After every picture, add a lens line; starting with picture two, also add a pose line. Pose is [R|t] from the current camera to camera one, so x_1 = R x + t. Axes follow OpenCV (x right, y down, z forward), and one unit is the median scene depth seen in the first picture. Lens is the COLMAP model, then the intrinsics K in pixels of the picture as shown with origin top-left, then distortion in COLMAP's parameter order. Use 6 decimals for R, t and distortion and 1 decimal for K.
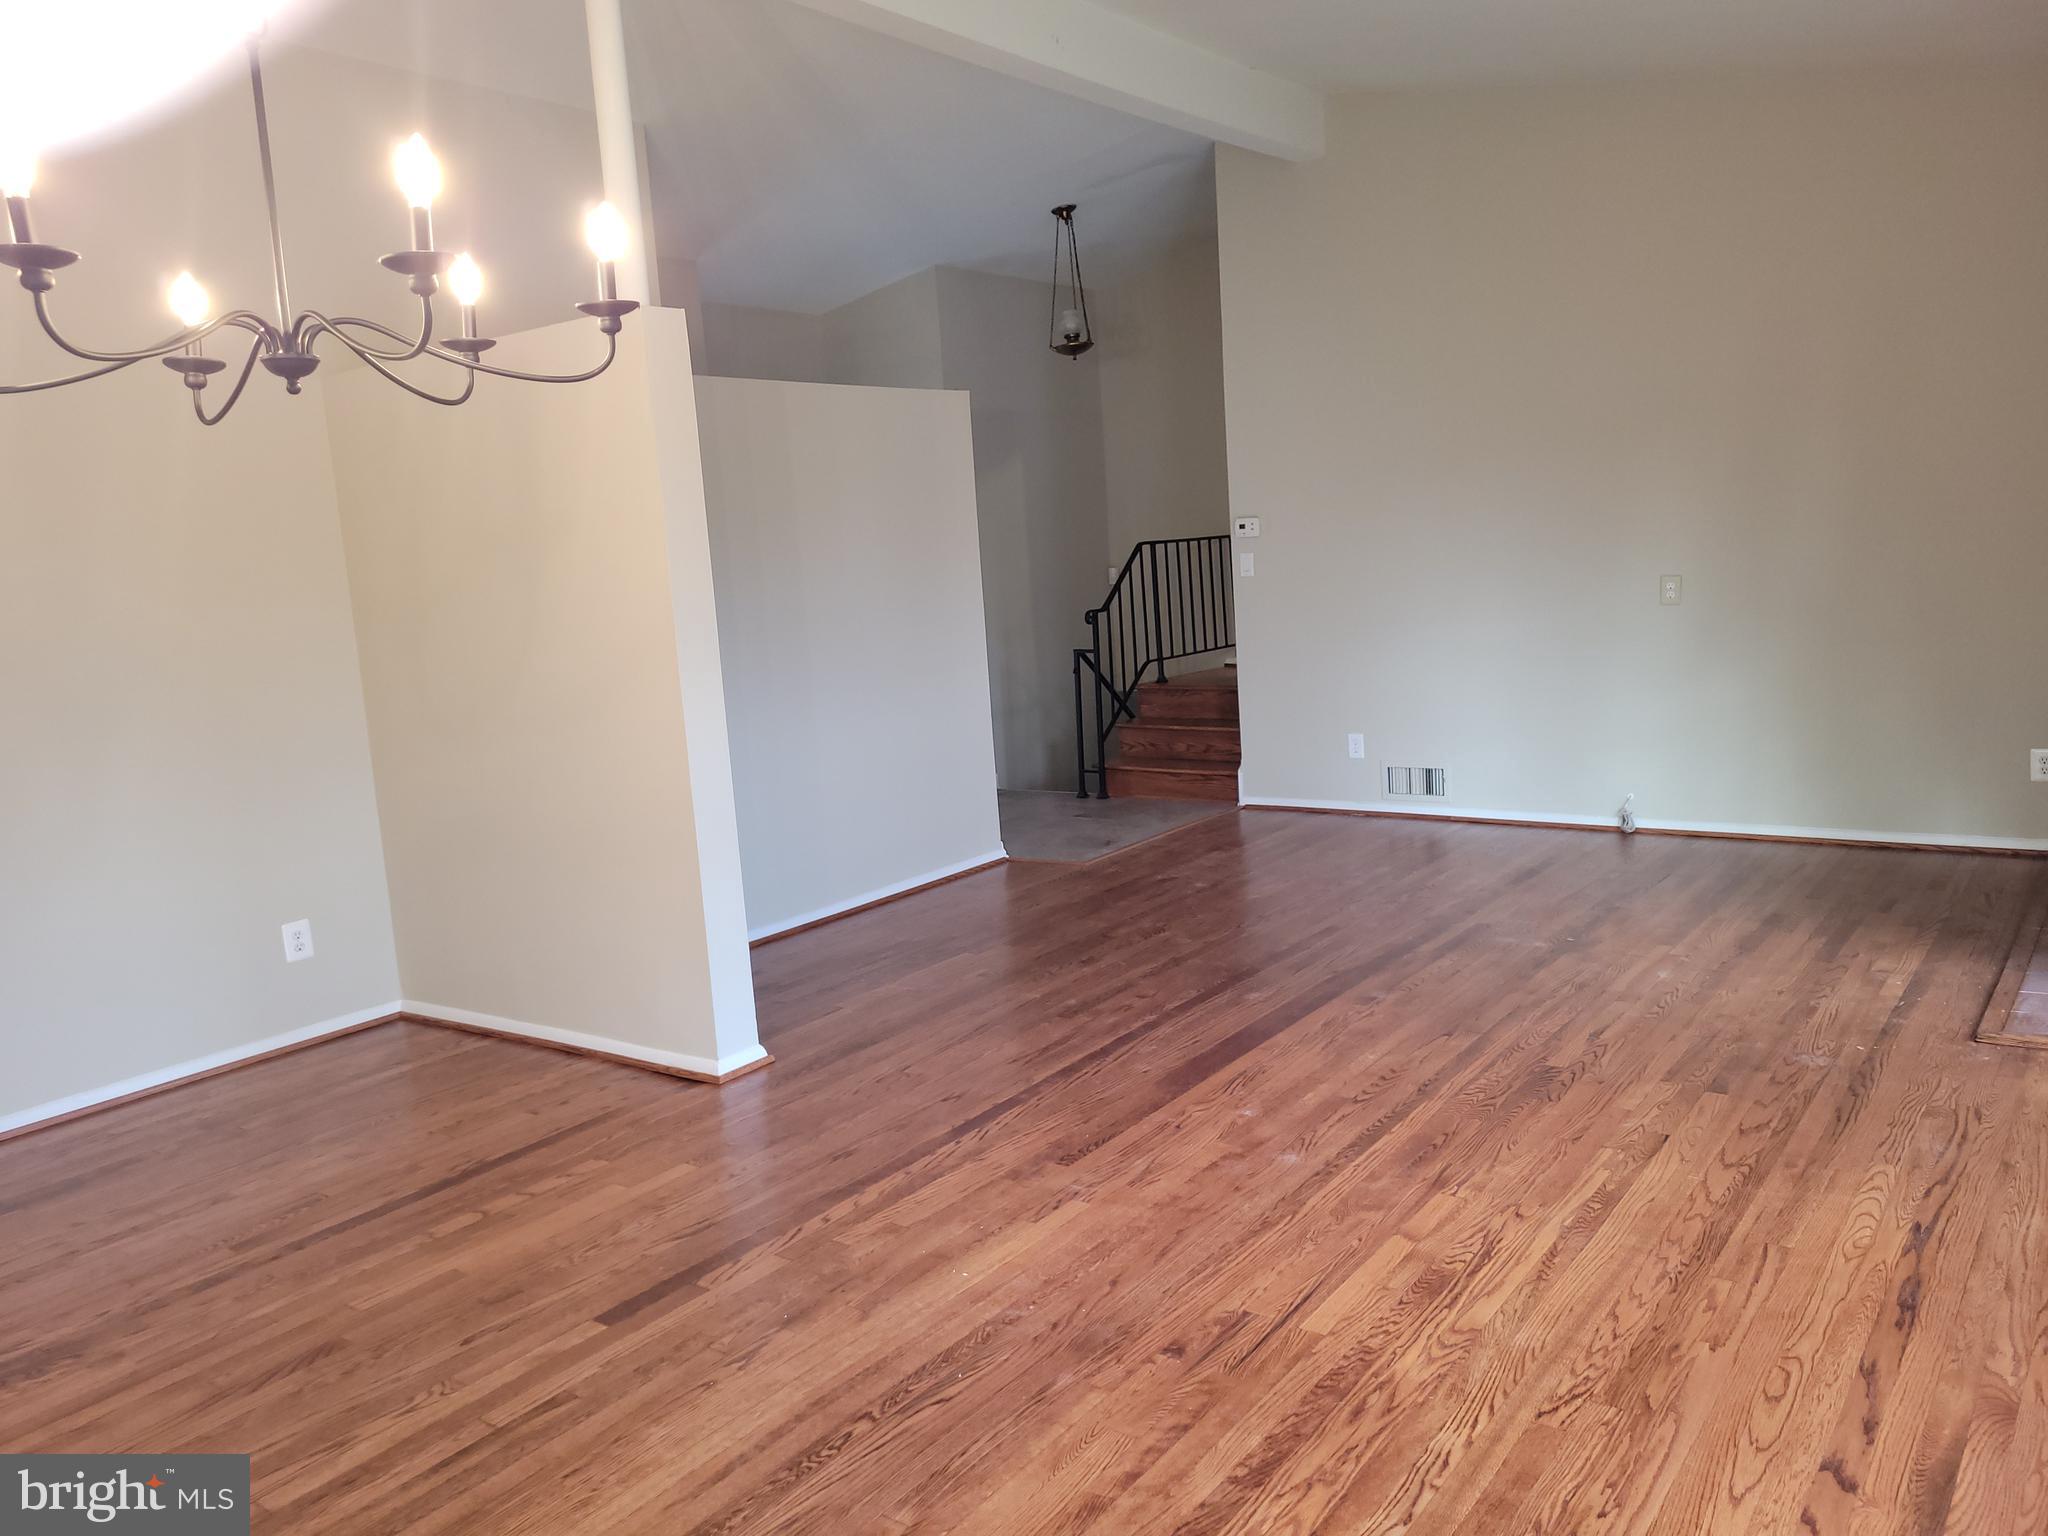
lens RADIAL K [[1546.6, 0, 1044.2], [0, 1546.6, 785.1], [0, 0, 1]] dist [0.056306, -0.047298]
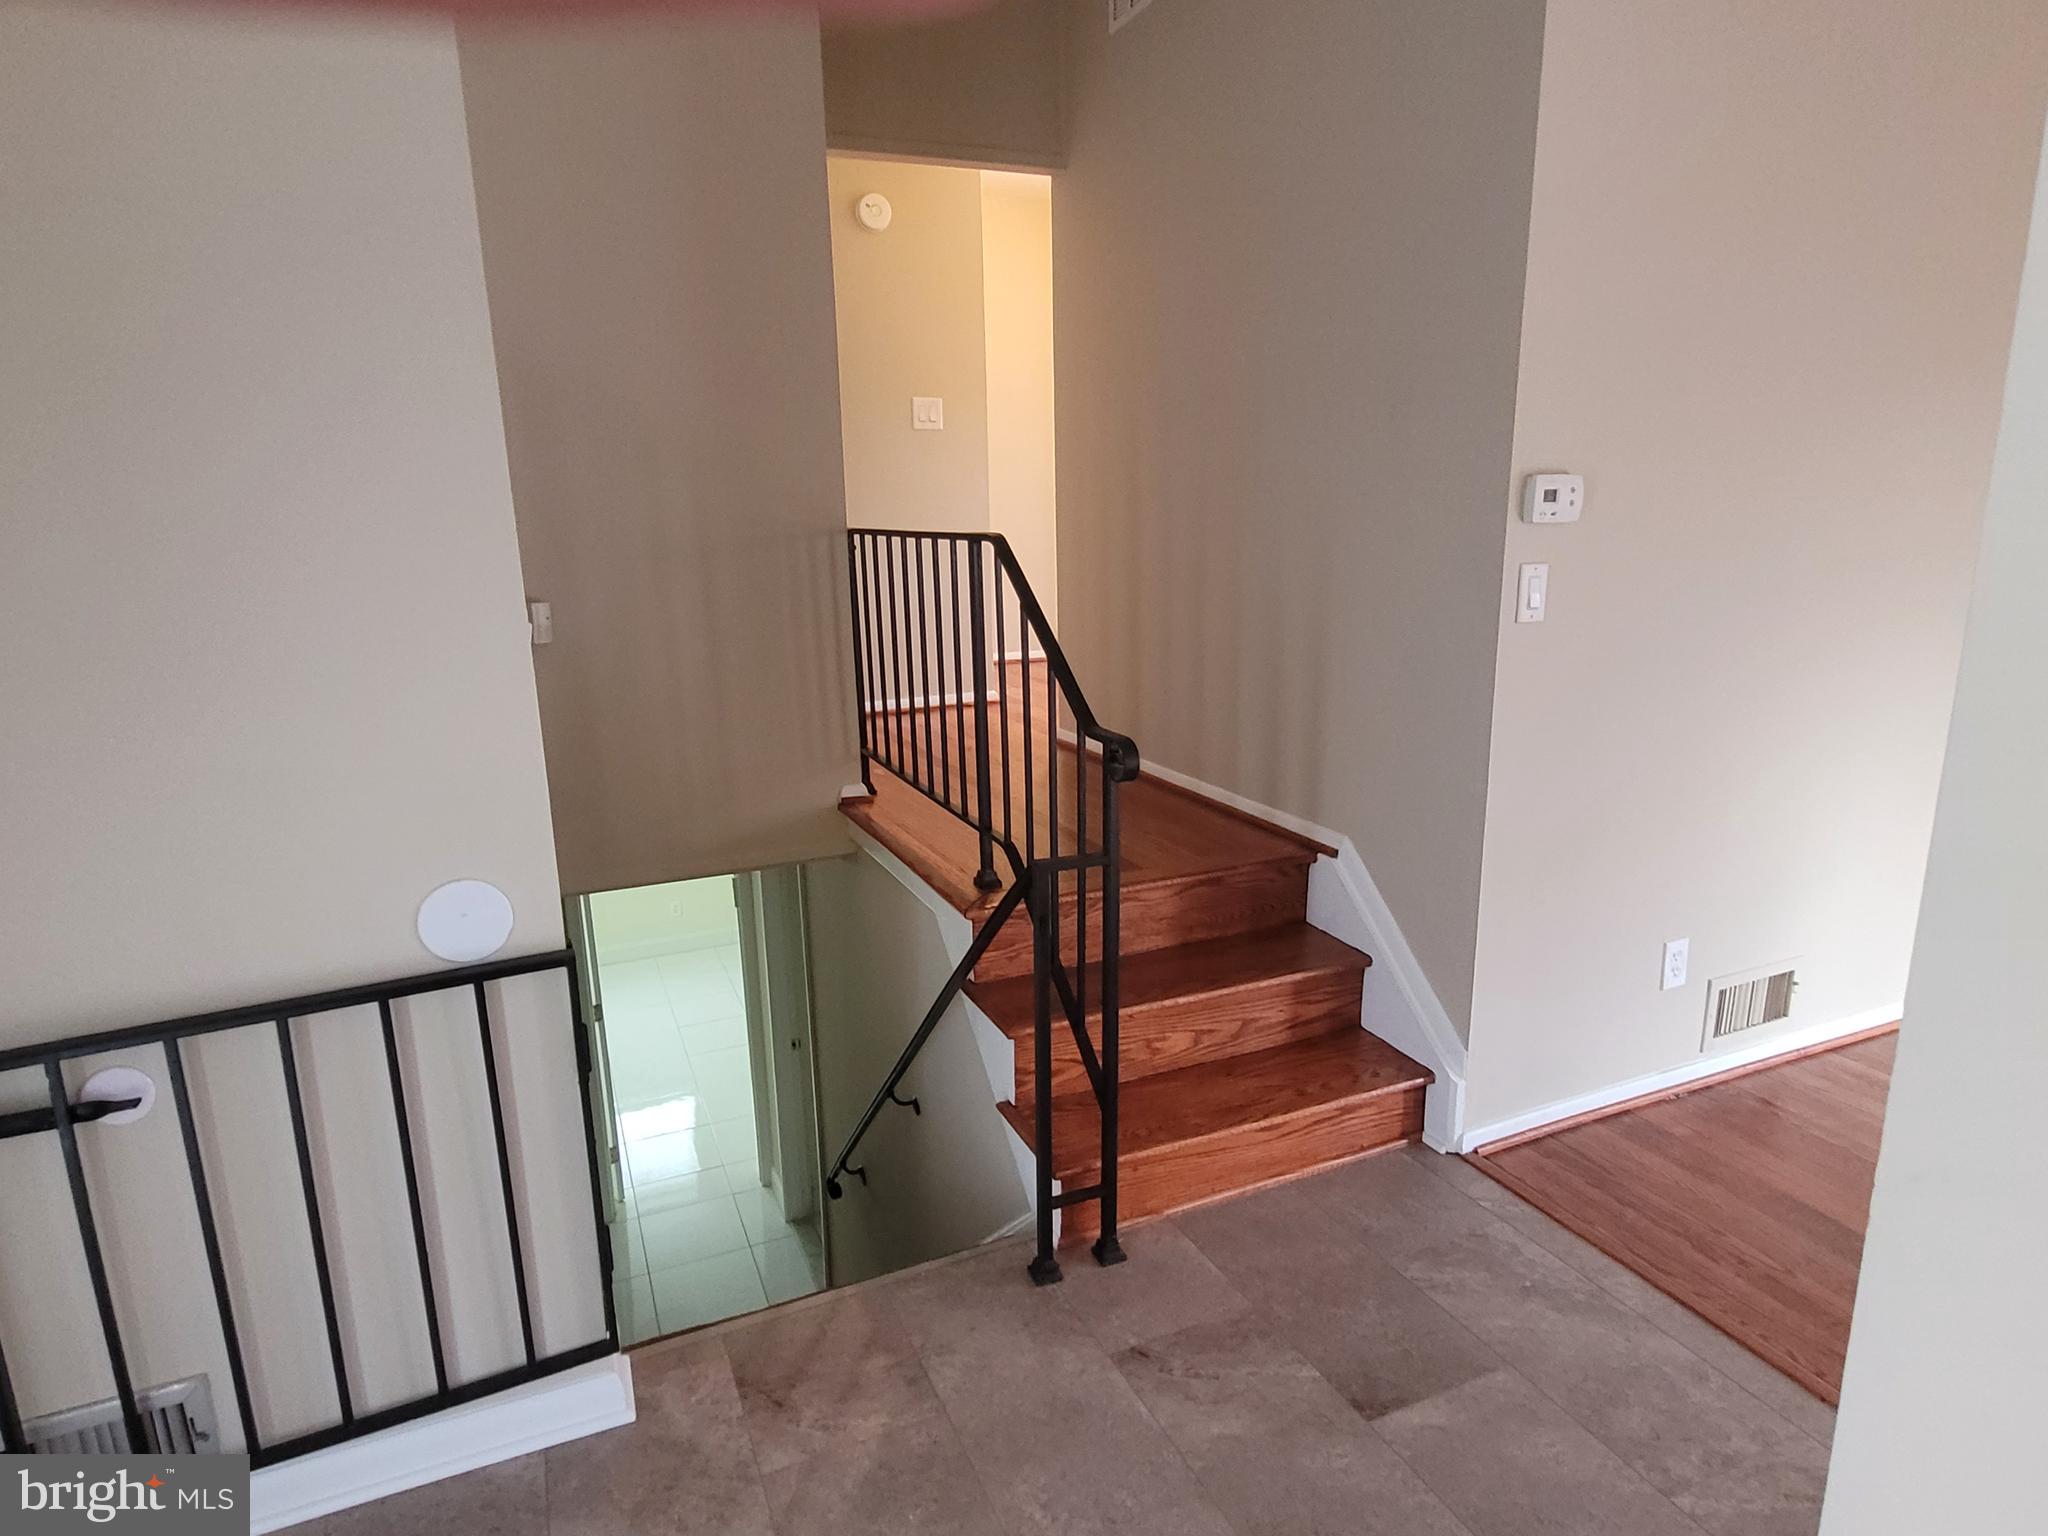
lens RADIAL K [[1152.8, 0, 1020.3], [0, 1152.8, 762.8], [0, 0, 1]] dist [0.024978, -0.010147]
pose [[0.503704, -0.144800, 0.851654, -0.199208], [0.128049, 0.987477, 0.092159, -0.145039], [-0.854333, 0.062632, 0.515938, 0.972332]]
